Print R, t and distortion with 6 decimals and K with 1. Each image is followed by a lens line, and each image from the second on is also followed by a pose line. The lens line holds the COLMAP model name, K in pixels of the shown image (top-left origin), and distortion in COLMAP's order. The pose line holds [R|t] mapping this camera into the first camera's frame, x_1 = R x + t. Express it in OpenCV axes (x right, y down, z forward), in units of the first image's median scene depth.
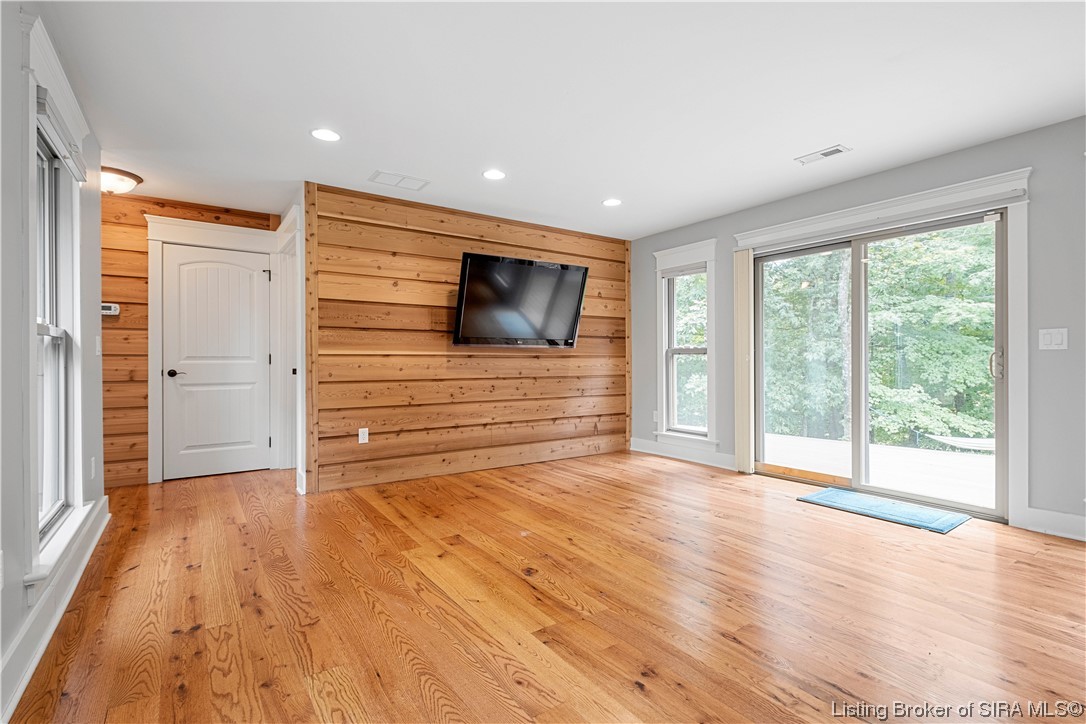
lens RADIAL K [[505.2, 0, 539.4], [0, 505.2, 360.5], [0, 0, 1]] dist [-0.000291, -0.002130]
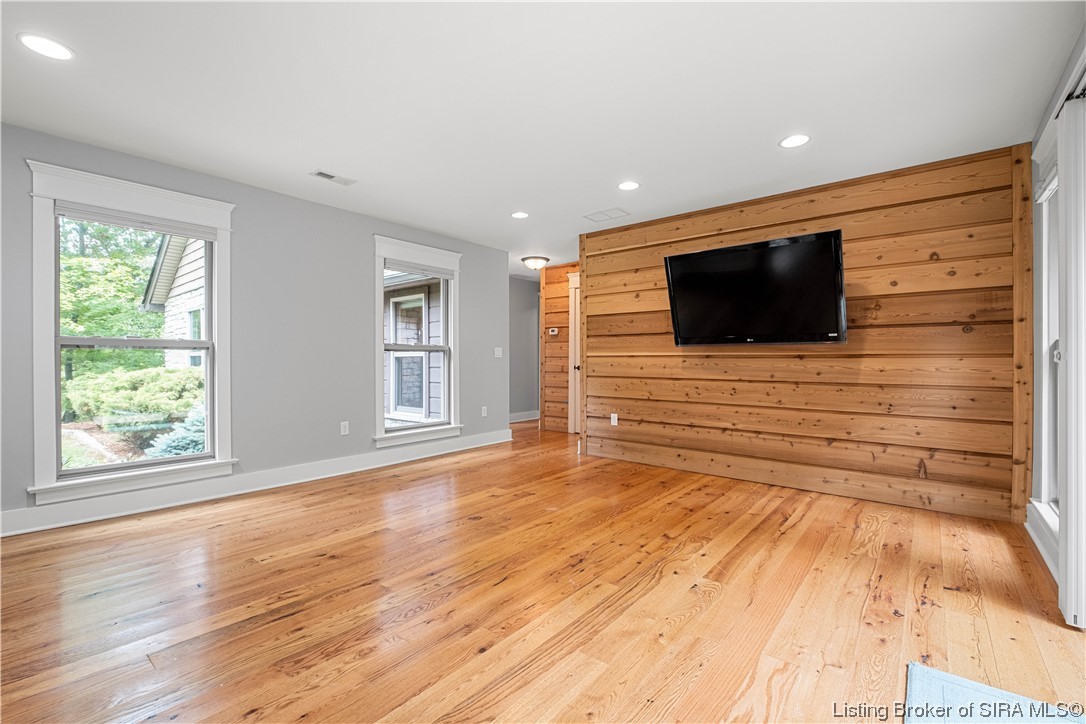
lens RADIAL K [[472.8, 0, 542.8], [0, 472.8, 363.8], [0, 0, 1]] dist [0.001322, -0.003589]
pose [[0.268335, 0.010092, -0.963273, 0.714887], [-0.002402, 0.999949, 0.009808, -0.002597], [0.963323, -0.000318, 0.268345, 0.484528]]
